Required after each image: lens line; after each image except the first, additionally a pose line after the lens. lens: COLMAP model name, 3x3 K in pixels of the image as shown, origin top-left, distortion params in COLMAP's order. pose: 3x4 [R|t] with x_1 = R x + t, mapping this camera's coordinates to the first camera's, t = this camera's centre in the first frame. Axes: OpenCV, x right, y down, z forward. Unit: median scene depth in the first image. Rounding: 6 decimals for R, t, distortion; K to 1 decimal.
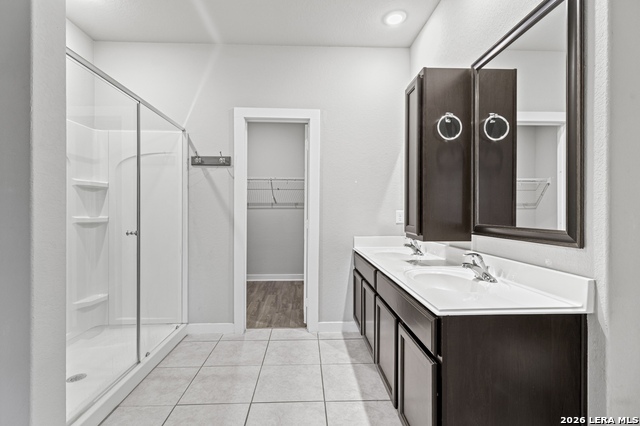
lens RADIAL K [[297.2, 0, 320.0], [0, 297.2, 213.0], [0, 0, 1]] dist [0.000227, 0.000015]
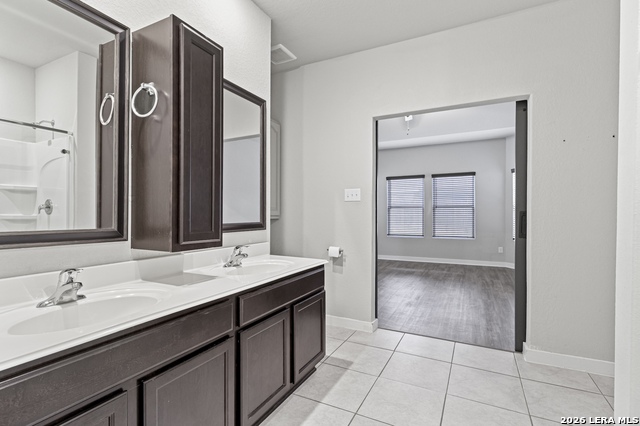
lens RADIAL K [[297.2, 0, 320.0], [0, 297.2, 213.0], [0, 0, 1]] dist [0.000227, 0.000015]
pose [[-0.867583, -0.002109, 0.497288, -0.238926], [-0.004601, 0.999982, -0.003786, 0.012891], [-0.497271, -0.005573, -0.867577, 1.550354]]
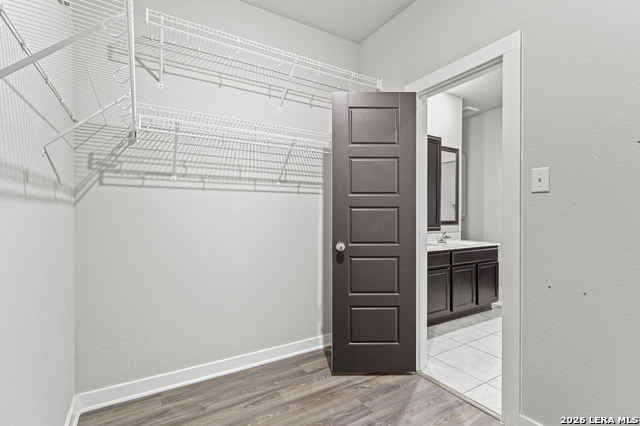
lens RADIAL K [[302.5, 0, 320.0], [0, 302.5, 213.0], [0, 0, 1]] dist [0.037645, 0.000017]
pose [[-0.475481, -0.007732, 0.879692, -1.041840], [-0.006716, 0.999964, 0.005159, -0.017055], [-0.879701, -0.003455, -0.475516, 2.749901]]
